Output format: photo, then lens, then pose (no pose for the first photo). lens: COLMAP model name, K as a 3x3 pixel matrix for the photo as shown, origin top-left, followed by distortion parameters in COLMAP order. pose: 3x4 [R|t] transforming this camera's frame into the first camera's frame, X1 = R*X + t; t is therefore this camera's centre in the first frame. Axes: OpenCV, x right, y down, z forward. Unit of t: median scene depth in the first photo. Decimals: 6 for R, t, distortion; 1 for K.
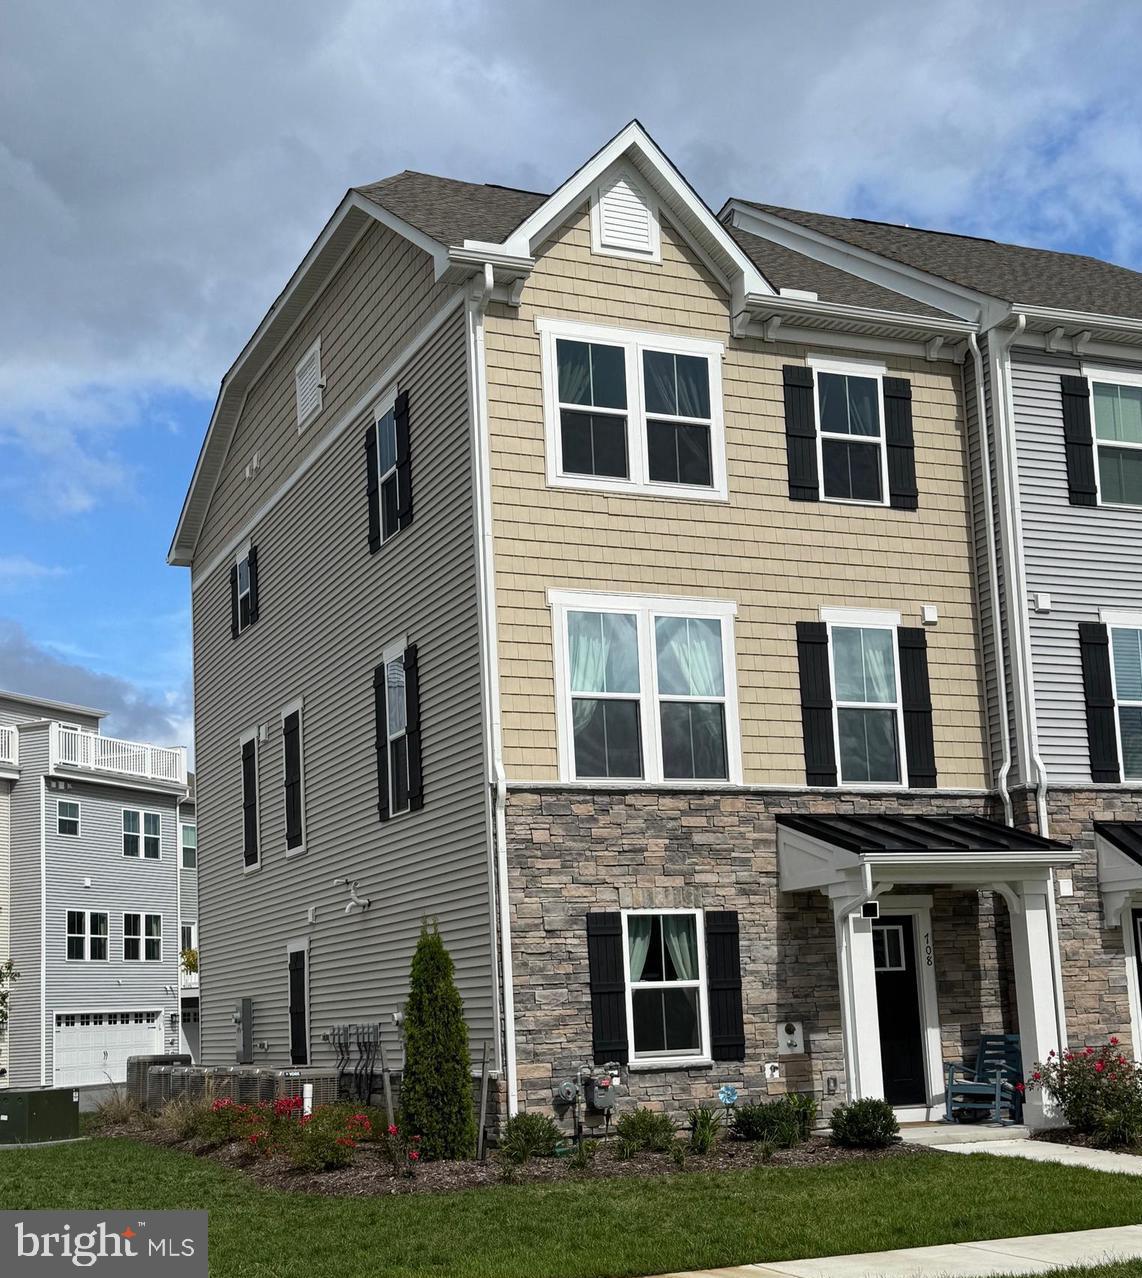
lens RADIAL K [[1765.6, 0, 572.8], [0, 1765.6, 803.4], [0, 0, 1]] dist [0.121134, 0.015463]
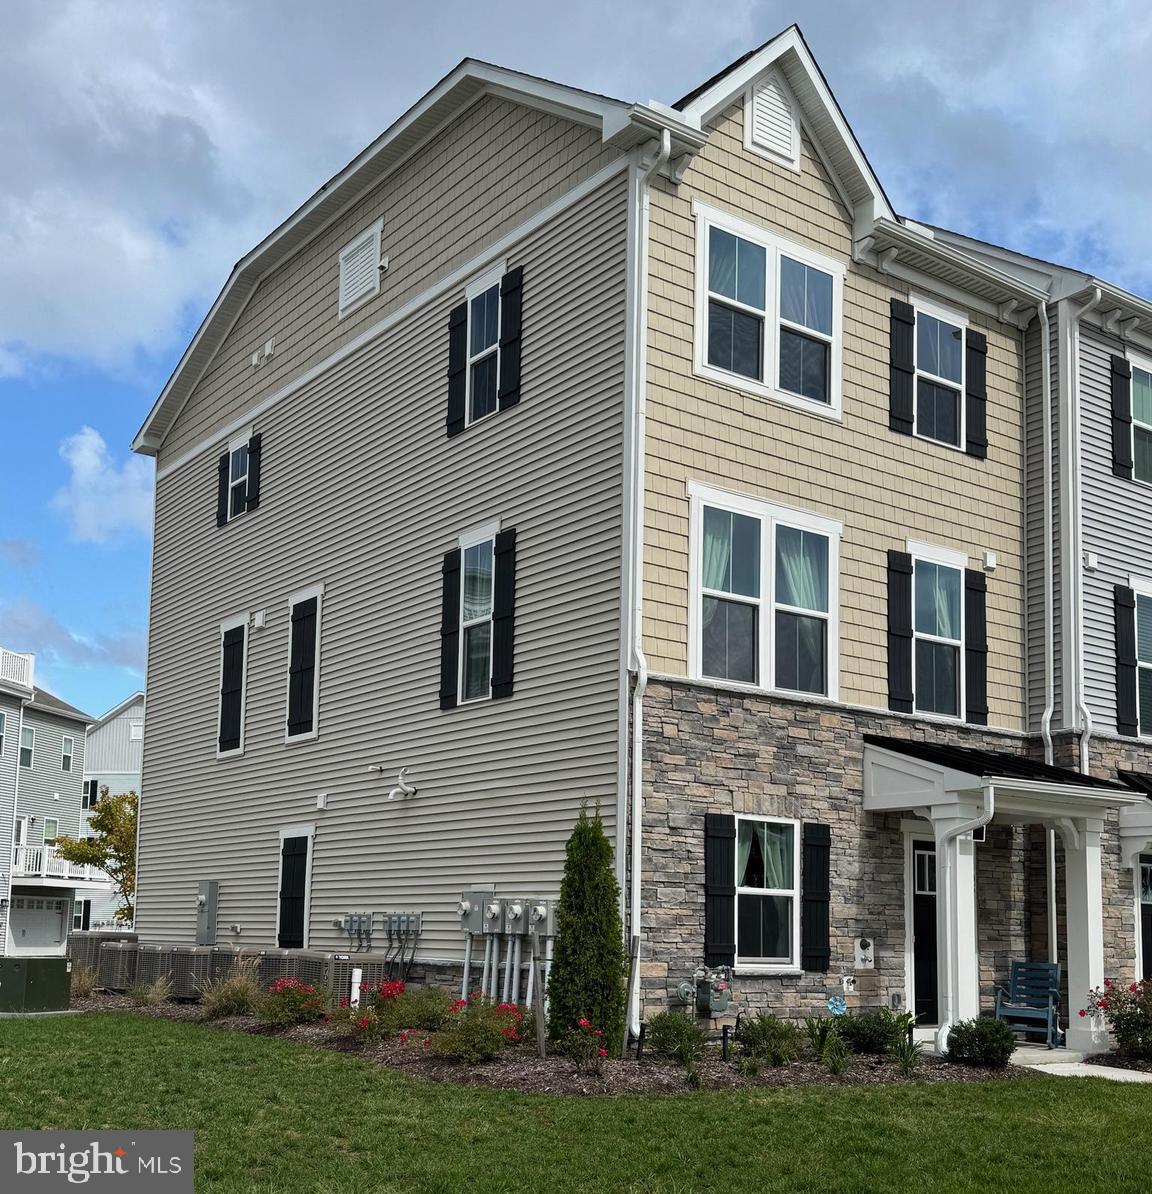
lens RADIAL K [[1418.3, 0, 575.3], [0, 1418.3, 795.9], [0, 0, 1]] dist [0.169686, -0.362653]
pose [[0.975680, 0.084937, 0.202072, -0.207098], [-0.089060, 0.995961, 0.011382, 0.046233], [-0.200290, -0.029102, 0.979304, 0.223316]]
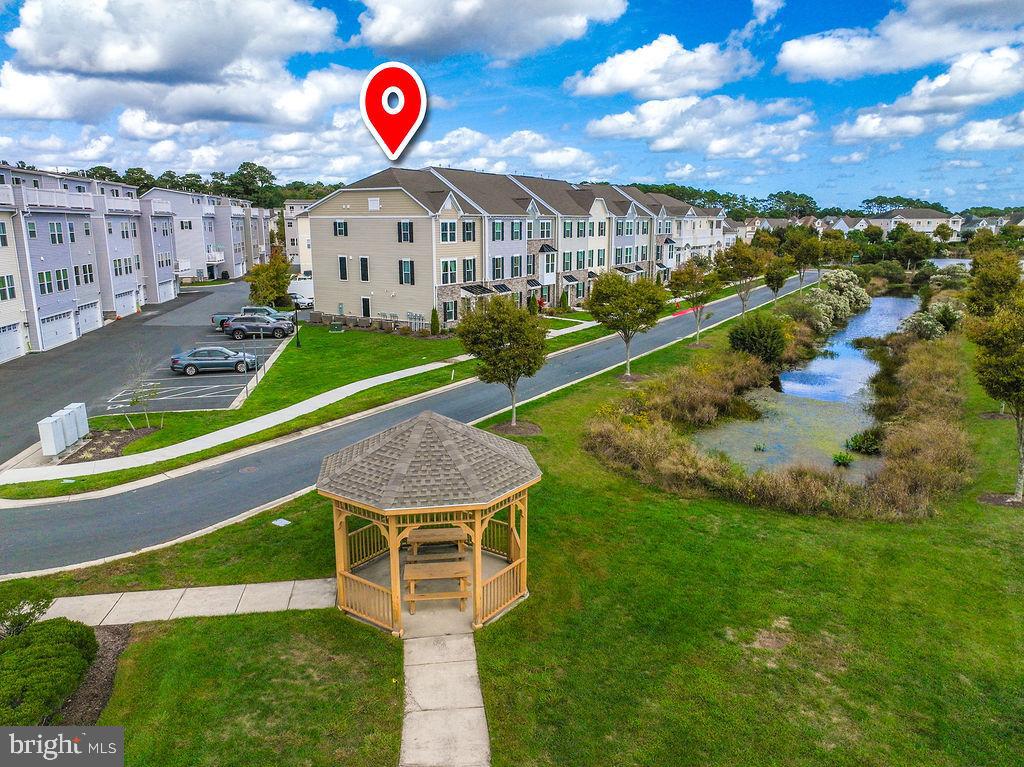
lens RADIAL K [[710.4, 0, 512.0], [0, 710.4, 383.5], [0, 0, 1]] dist [0.000603, -0.000125]
pose [[0.838576, -0.070379, 0.540219, -1.325229], [-0.103016, 0.953245, 0.284098, -0.469677], [-0.534956, -0.293890, 0.792118, -1.576328]]
